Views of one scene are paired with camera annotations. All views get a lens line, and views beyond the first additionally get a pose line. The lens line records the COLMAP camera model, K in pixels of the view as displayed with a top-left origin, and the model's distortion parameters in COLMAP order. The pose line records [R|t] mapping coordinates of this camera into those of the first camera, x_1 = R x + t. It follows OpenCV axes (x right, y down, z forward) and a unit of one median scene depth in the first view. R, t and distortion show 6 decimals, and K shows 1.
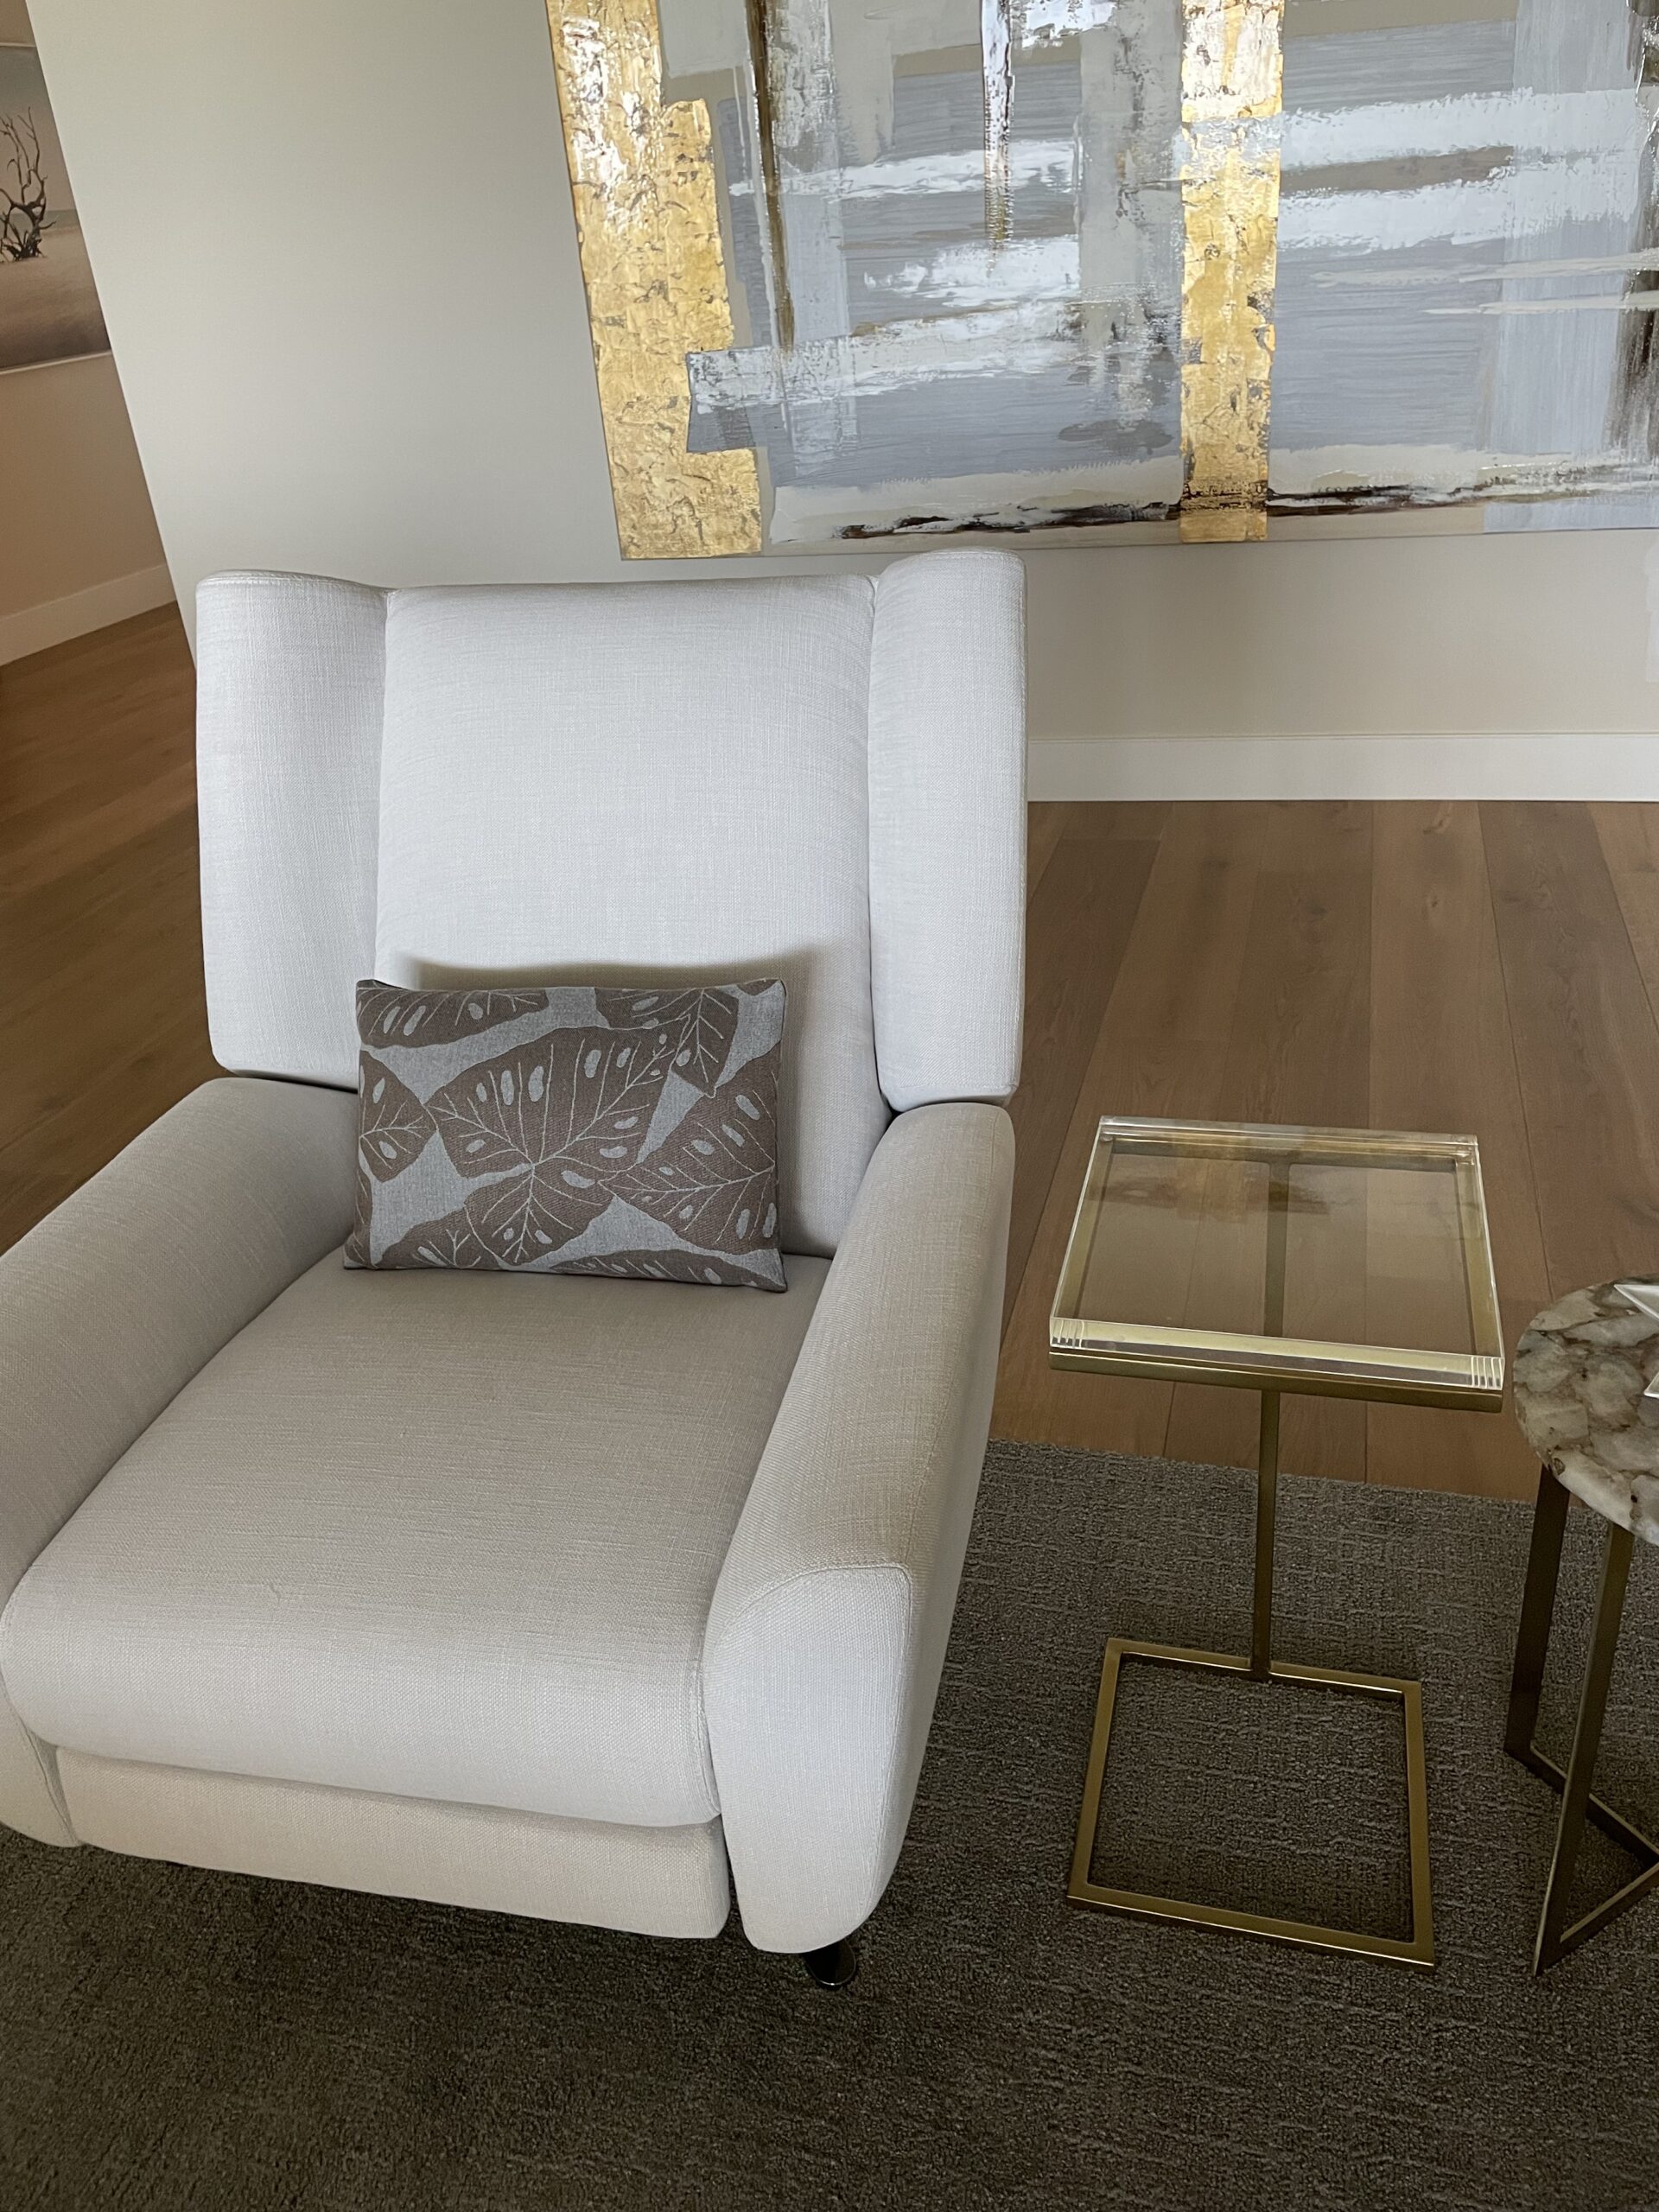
lens RADIAL K [[1697.7, 0, 829.5], [0, 1697.7, 1106.0], [0, 0, 1]] dist [0.002321, -0.005429]
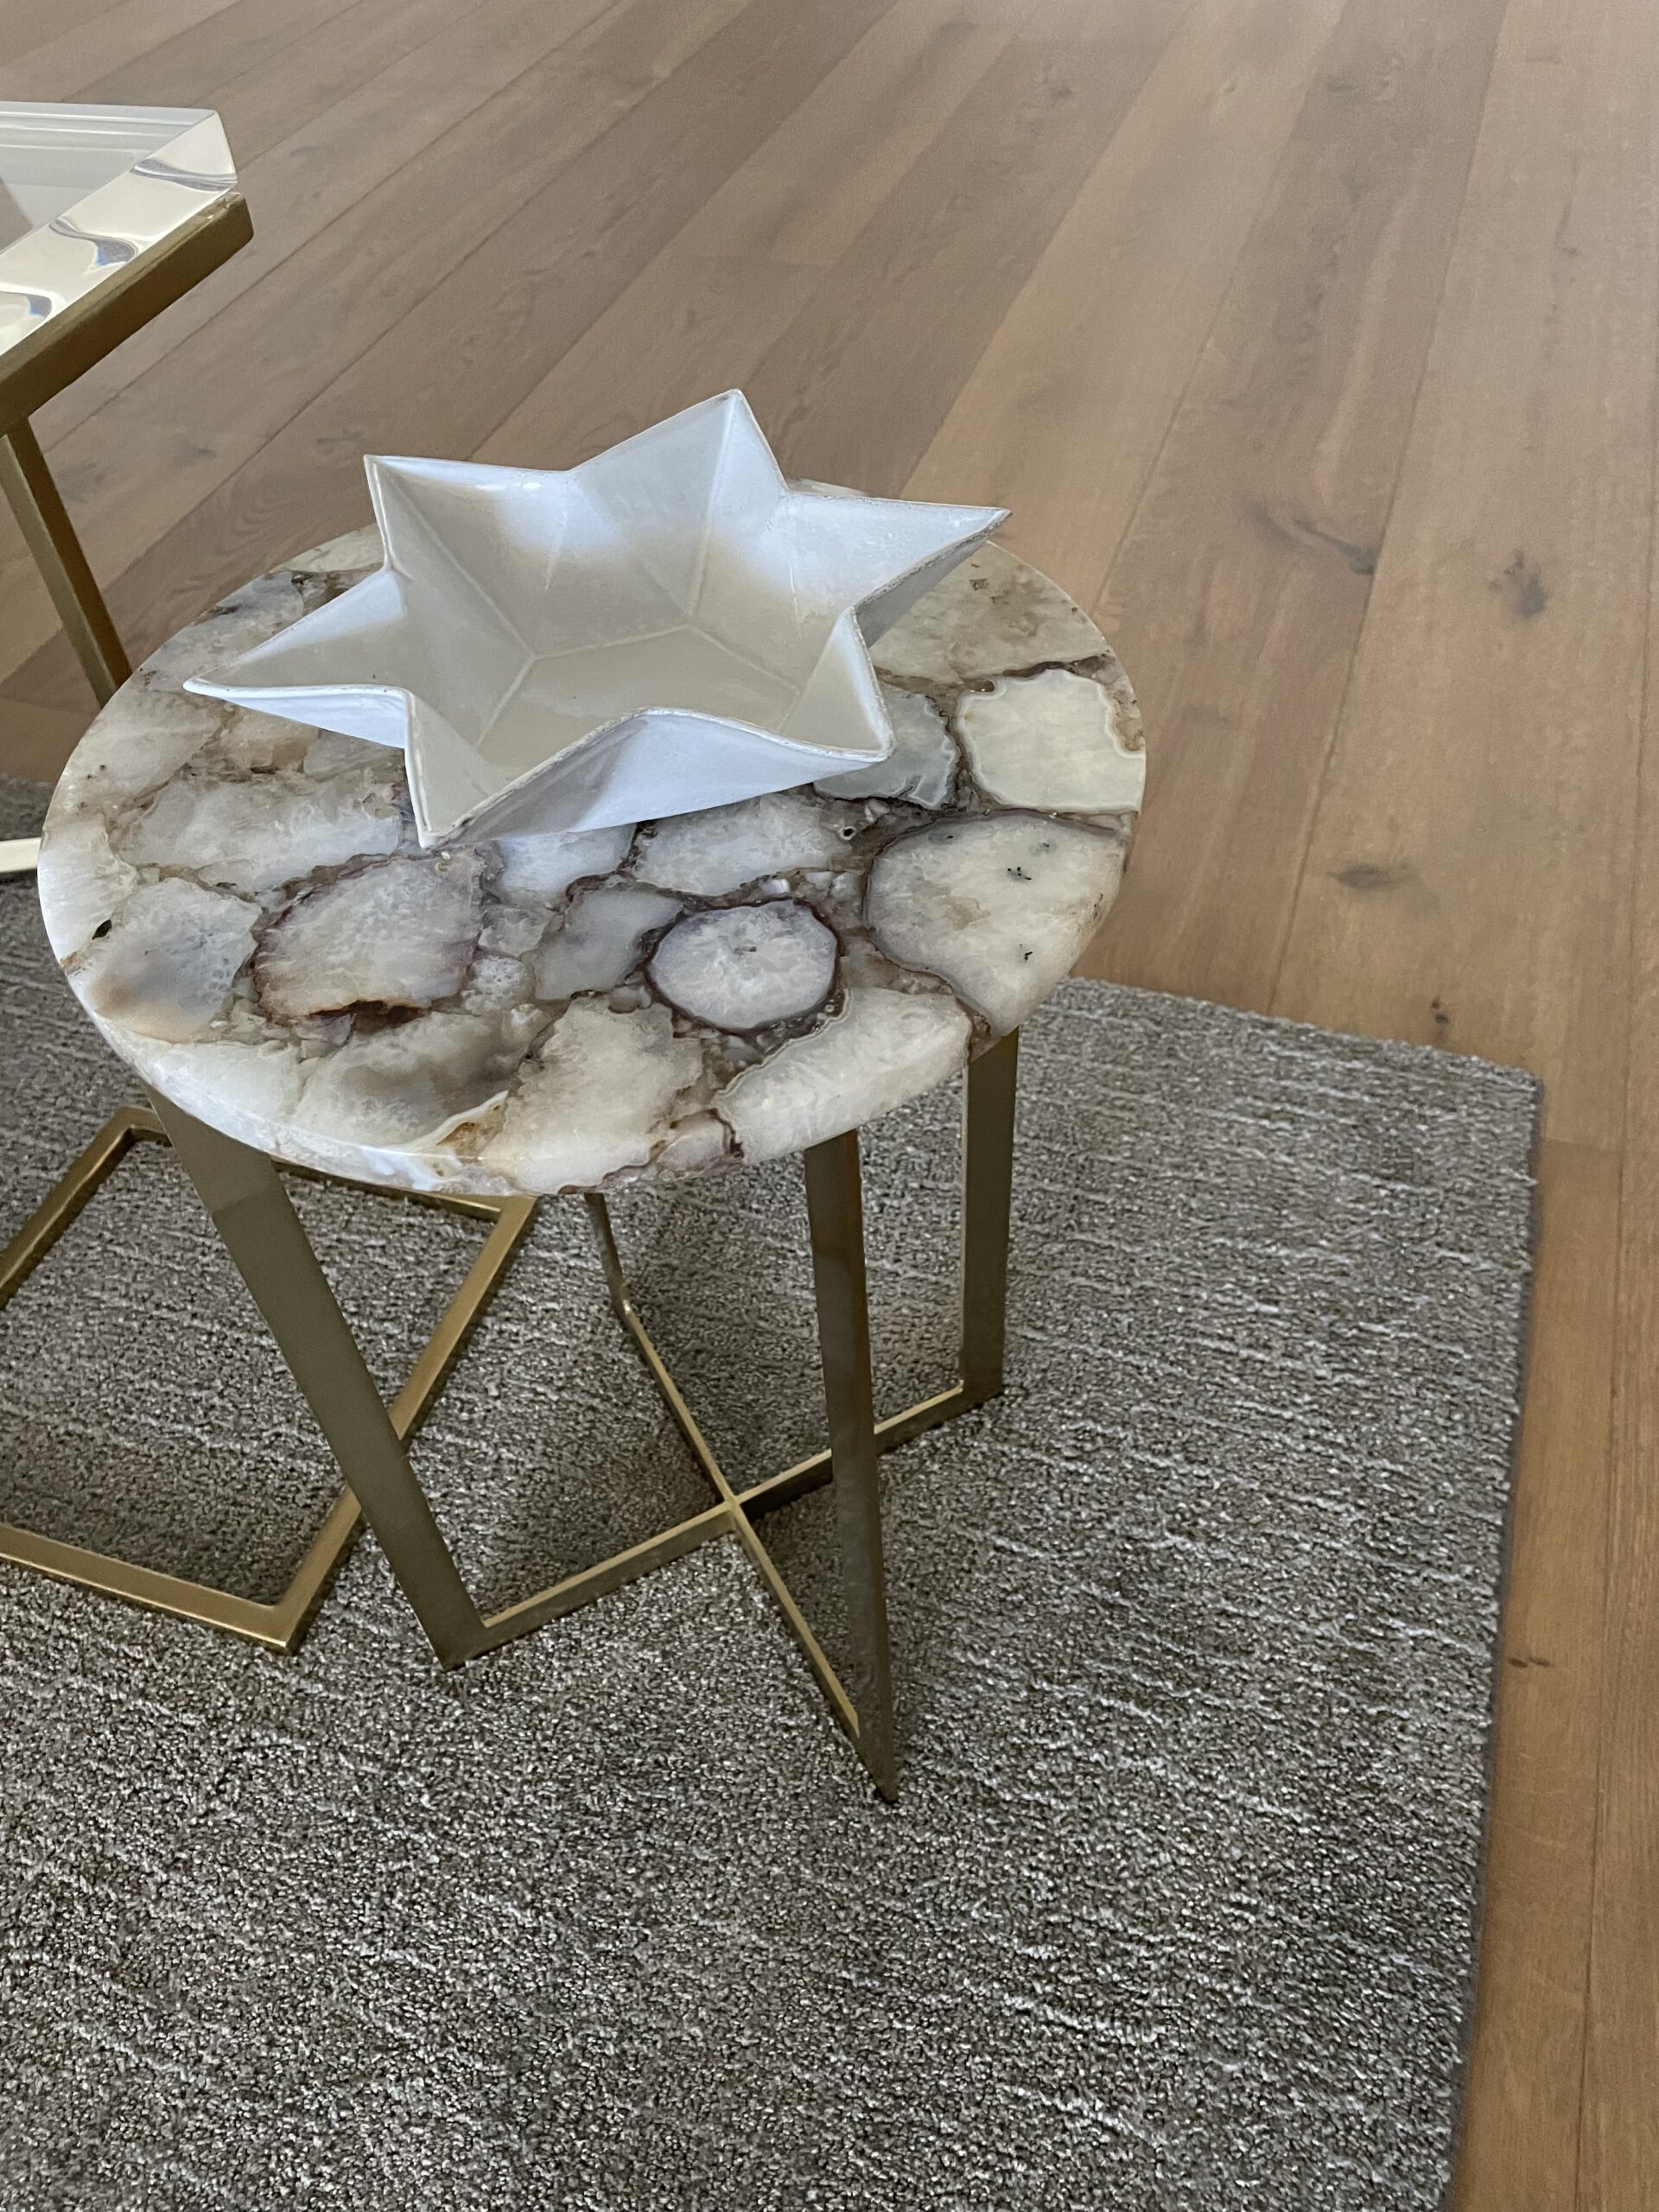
lens RADIAL K [[1697.7, 0, 829.5], [0, 1697.7, 1106.0], [0, 0, 1]] dist [0.002321, -0.005429]
pose [[0.998529, 0.054106, 0.003654, 0.232107], [-0.051990, 0.935967, 0.348228, 0.041358], [0.015422, -0.347905, 0.937403, 0.211208]]
